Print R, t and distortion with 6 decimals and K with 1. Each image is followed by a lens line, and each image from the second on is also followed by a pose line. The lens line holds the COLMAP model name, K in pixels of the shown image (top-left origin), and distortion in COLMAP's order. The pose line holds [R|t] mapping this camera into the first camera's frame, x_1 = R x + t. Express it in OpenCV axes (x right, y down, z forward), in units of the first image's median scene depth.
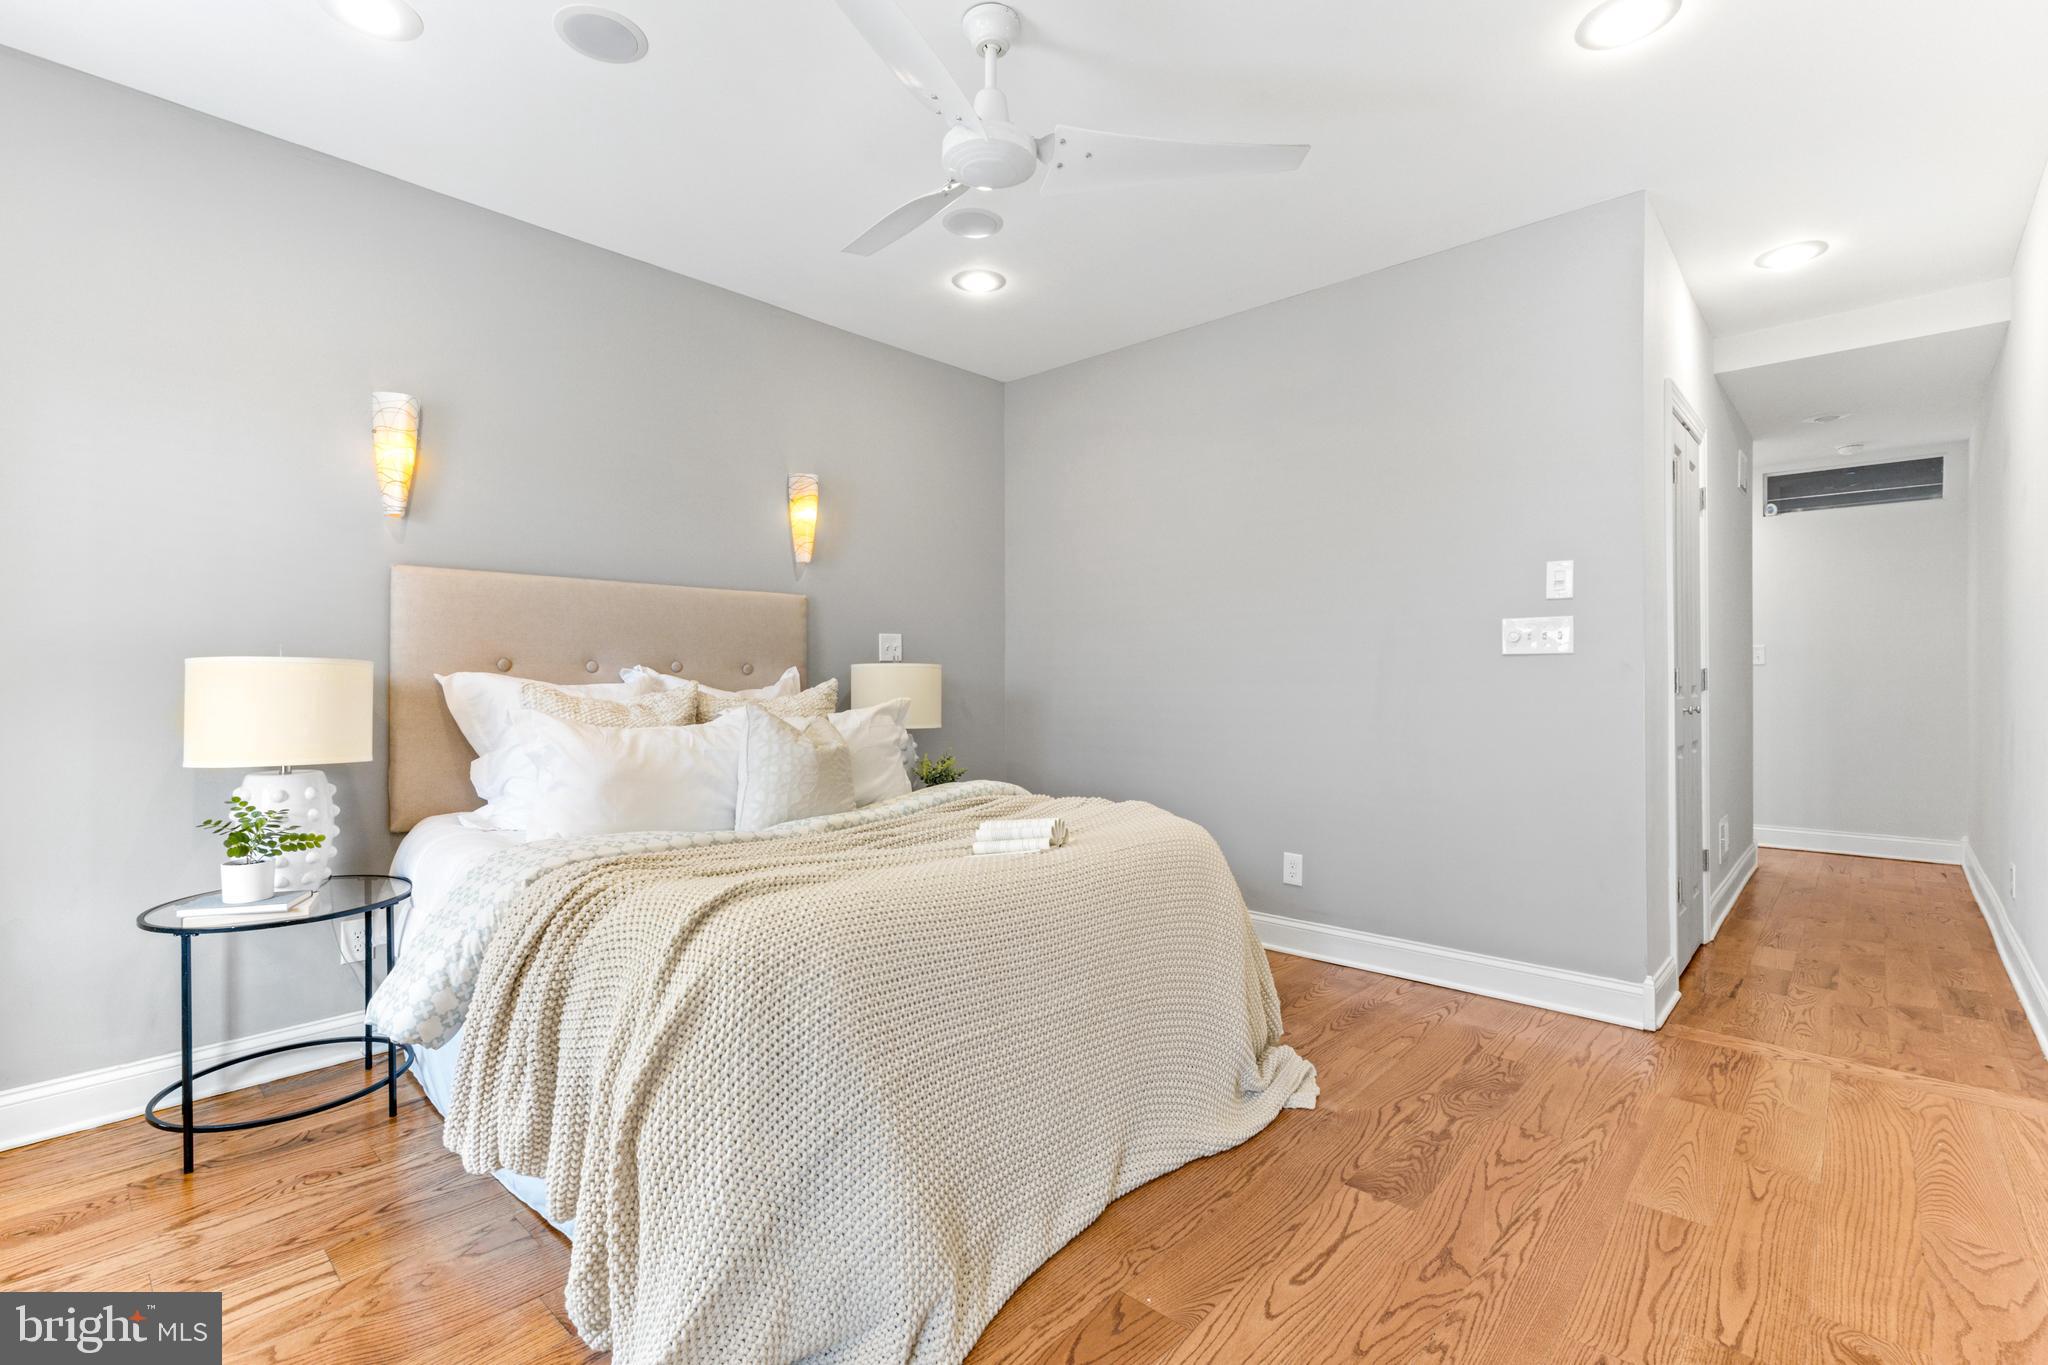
lens RADIAL K [[925.4, 0, 1034.3], [0, 925.4, 672.4], [0, 0, 1]] dist [0.005831, -0.001265]
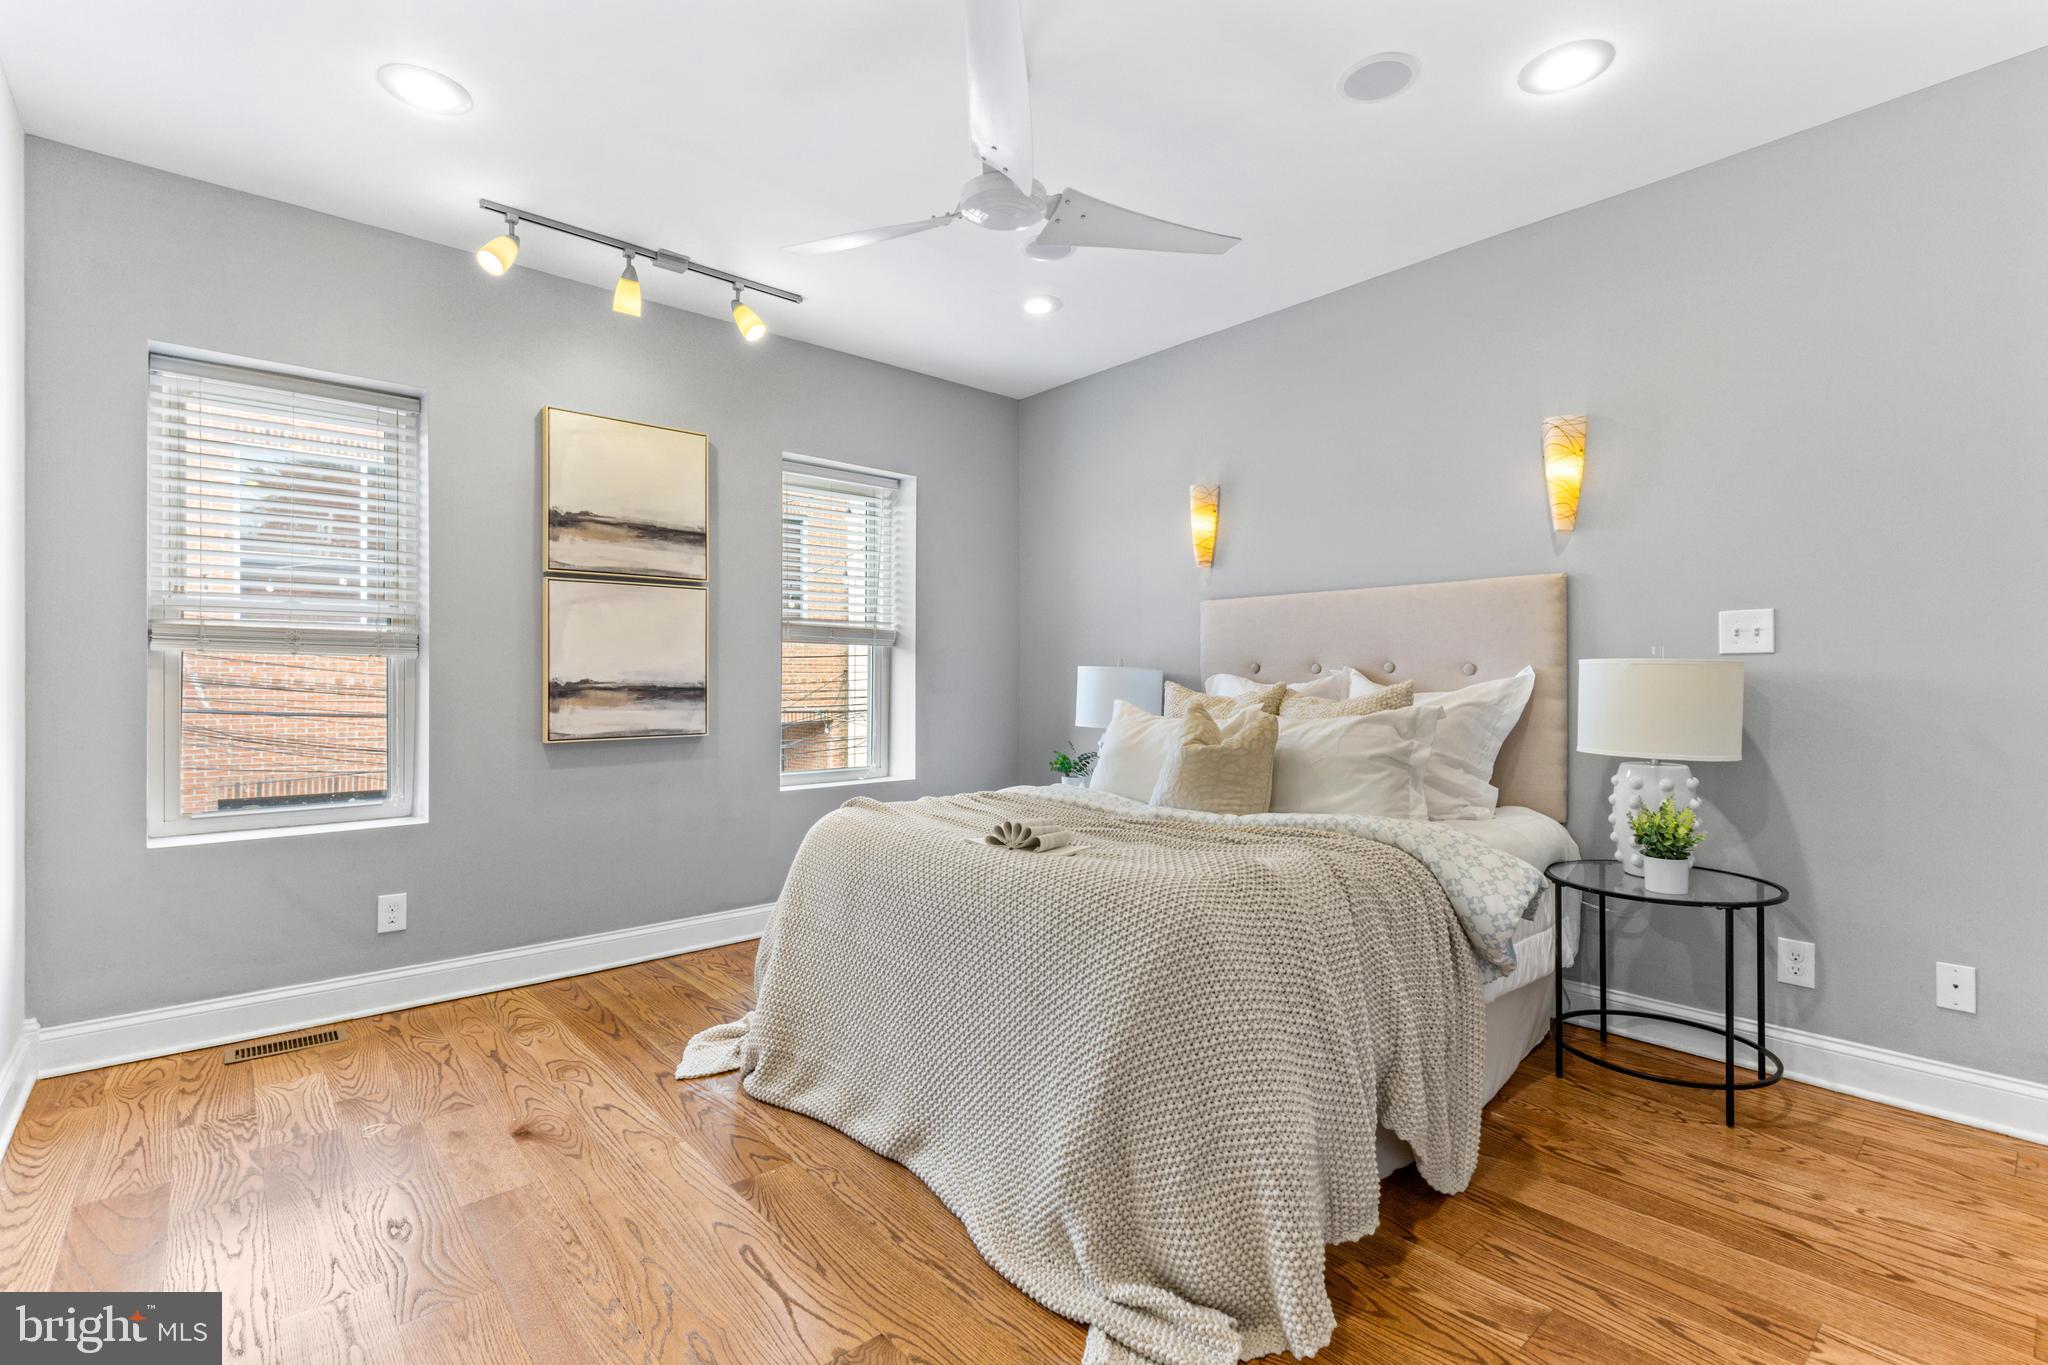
lens RADIAL K [[925.4, 0, 1034.1], [0, 925.4, 686.6], [0, 0, 1]] dist [0.005831, -0.001265]
pose [[-0.101313, 0.010396, -0.994800, 0.797938], [0.005623, 0.999935, 0.009877, 0.003628], [0.994839, -0.004593, -0.101365, 0.886054]]
